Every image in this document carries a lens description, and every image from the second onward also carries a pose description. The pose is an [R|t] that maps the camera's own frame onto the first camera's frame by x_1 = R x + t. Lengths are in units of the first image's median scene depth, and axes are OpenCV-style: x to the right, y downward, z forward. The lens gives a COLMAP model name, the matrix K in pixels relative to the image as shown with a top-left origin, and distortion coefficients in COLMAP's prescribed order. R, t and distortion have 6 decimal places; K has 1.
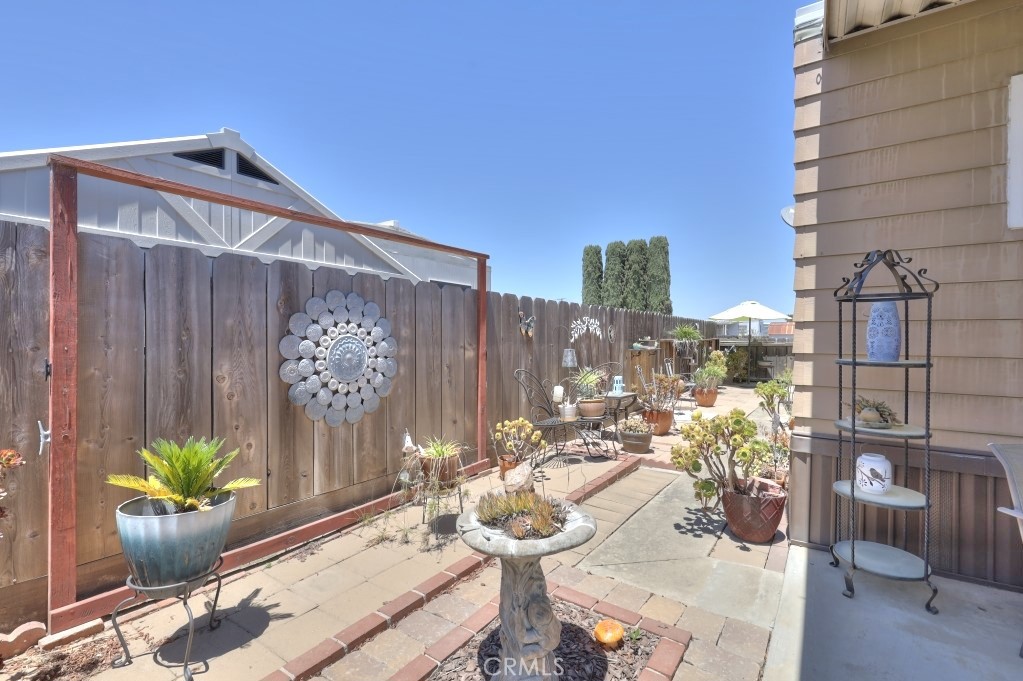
lens RADIAL K [[457.9, 0, 508.7], [0, 457.9, 340.3], [0, 0, 1]] dist [0.000706, 0.000176]
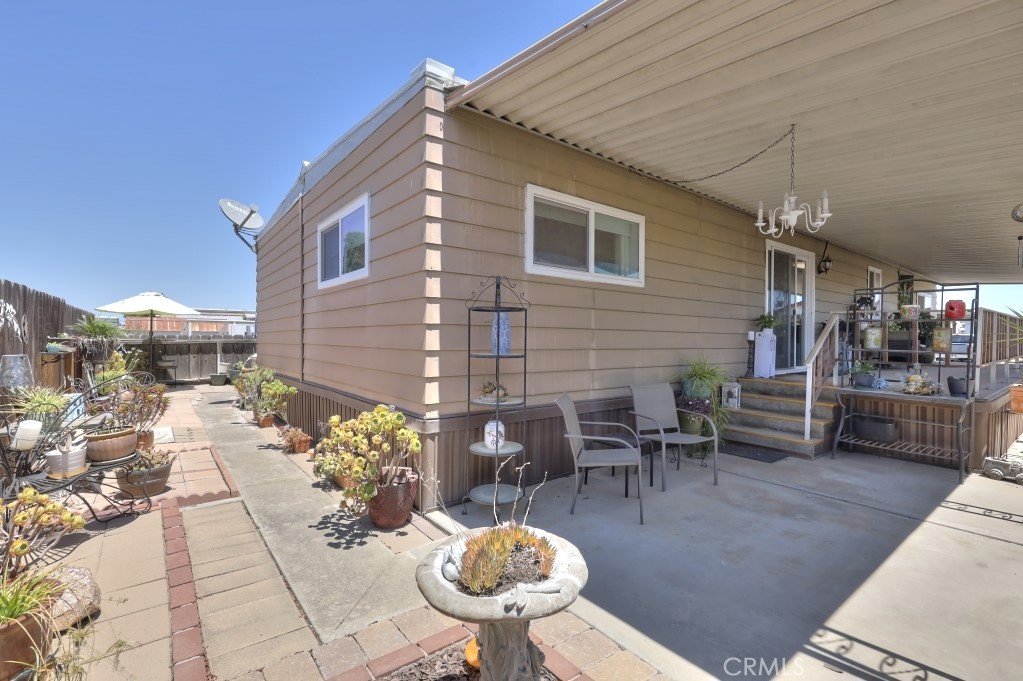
lens RADIAL K [[462.0, 0, 511.9], [0, 462.0, 341.2], [0, 0, 1]] dist [0.000208, -0.000038]
pose [[0.293707, -0.007984, 0.955862, -0.391260], [-0.000474, 0.999964, 0.008498, -0.005095], [-0.955895, -0.002949, 0.293693, 0.390240]]
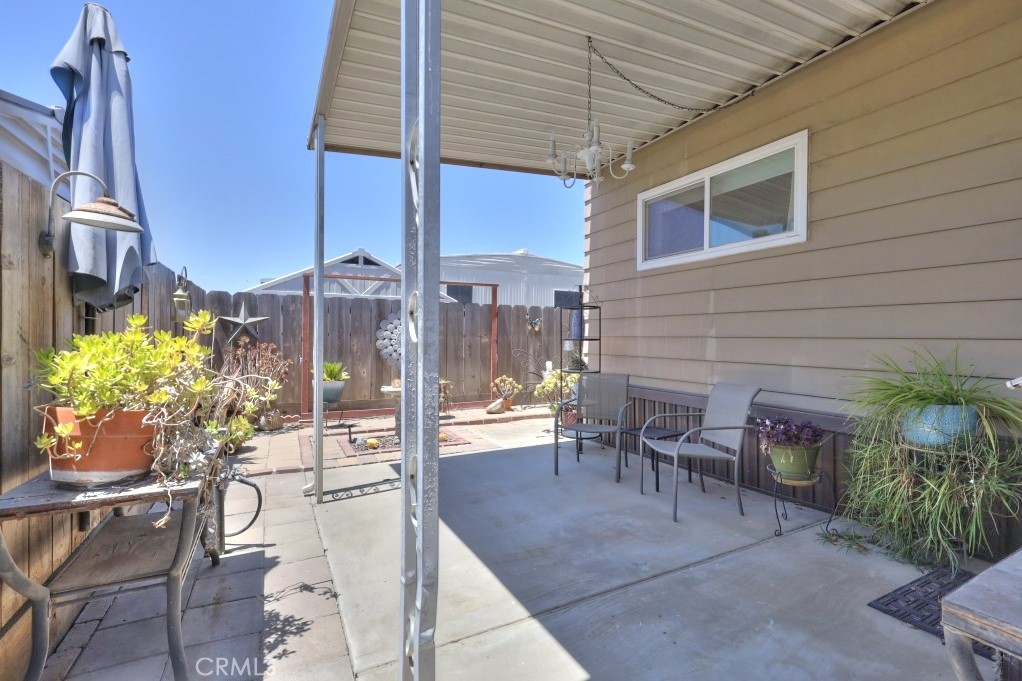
lens RADIAL K [[447.5, 0, 511.0], [0, 447.5, 340.5], [0, 0, 1]] dist [-0.000470, -0.000075]
pose [[0.889866, 0.003078, -0.456212, 1.061212], [-0.003366, 0.999994, 0.000182, 0.040231], [0.456210, 0.001374, 0.889871, -0.691181]]
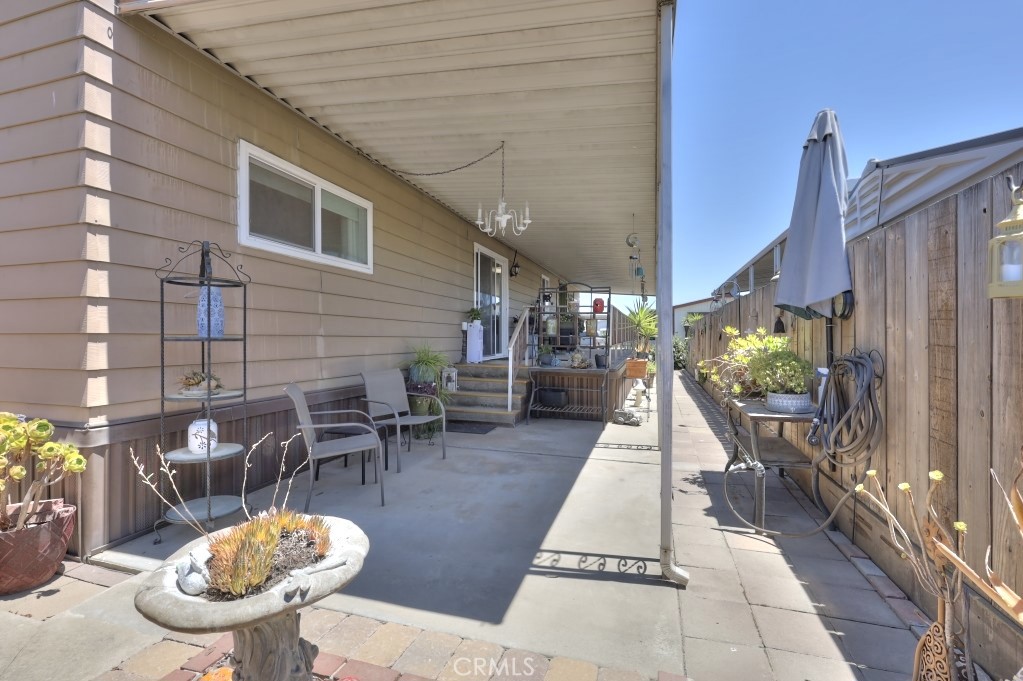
lens RADIAL K [[462.0, 0, 511.9], [0, 462.0, 341.2], [0, 0, 1]] dist [0.000208, -0.000038]
pose [[-0.304385, -0.010026, 0.952496, -0.387703], [0.005227, 0.999912, 0.012195, 0.032206], [-0.952535, 0.008691, -0.304306, 0.448782]]
